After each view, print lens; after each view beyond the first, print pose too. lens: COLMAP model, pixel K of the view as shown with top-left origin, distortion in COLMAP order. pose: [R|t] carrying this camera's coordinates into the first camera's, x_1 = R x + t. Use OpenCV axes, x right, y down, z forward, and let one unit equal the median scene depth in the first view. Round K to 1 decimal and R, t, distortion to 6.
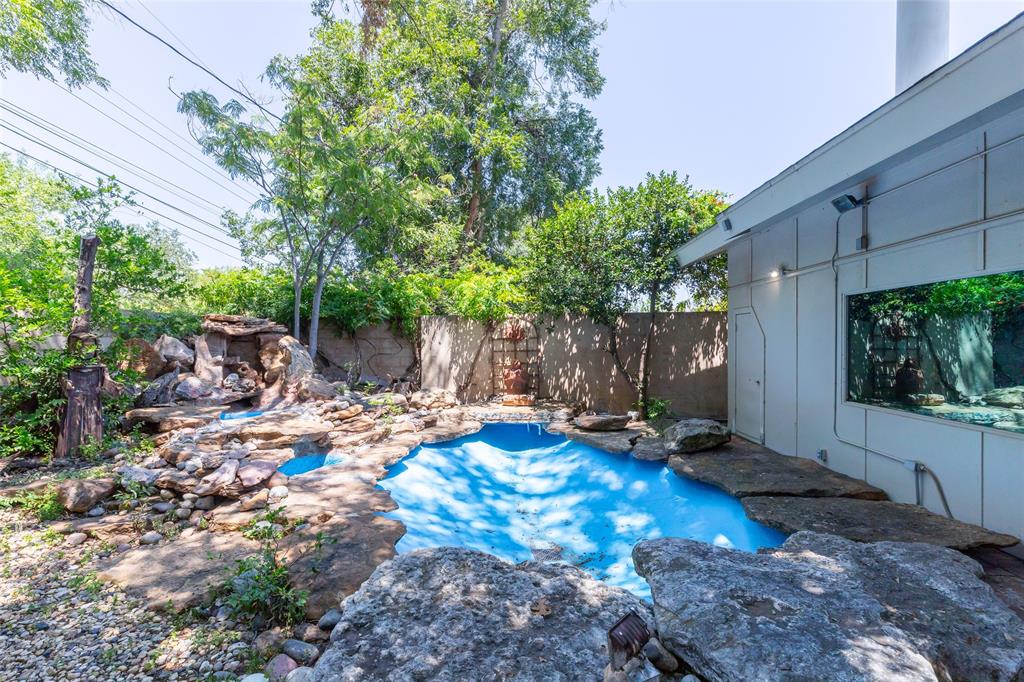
lens RADIAL K [[456.9, 0, 507.7], [0, 456.9, 346.5], [0, 0, 1]] dist [0.001627, 0.000121]
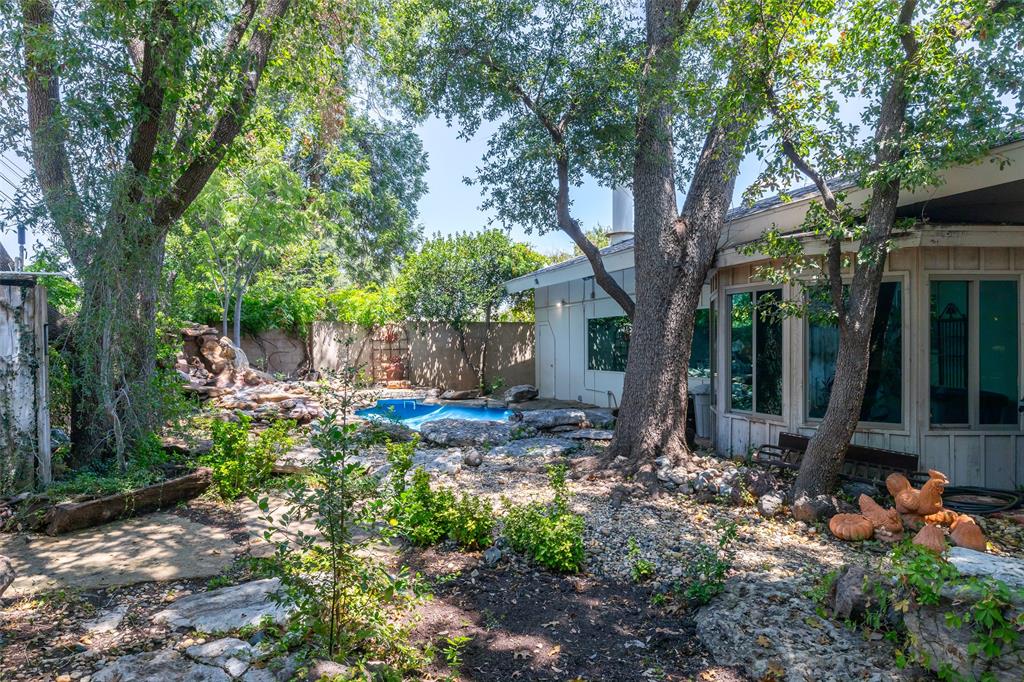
lens RADIAL K [[646.9, 0, 512.0], [0, 646.9, 341.0], [0, 0, 1]] dist [0.000499, -0.000042]
pose [[0.909107, 0.005143, 0.416530, -0.451553], [0.004981, 0.999718, -0.023215, 0.031107], [-0.416532, 0.023180, 0.908825, -0.863380]]
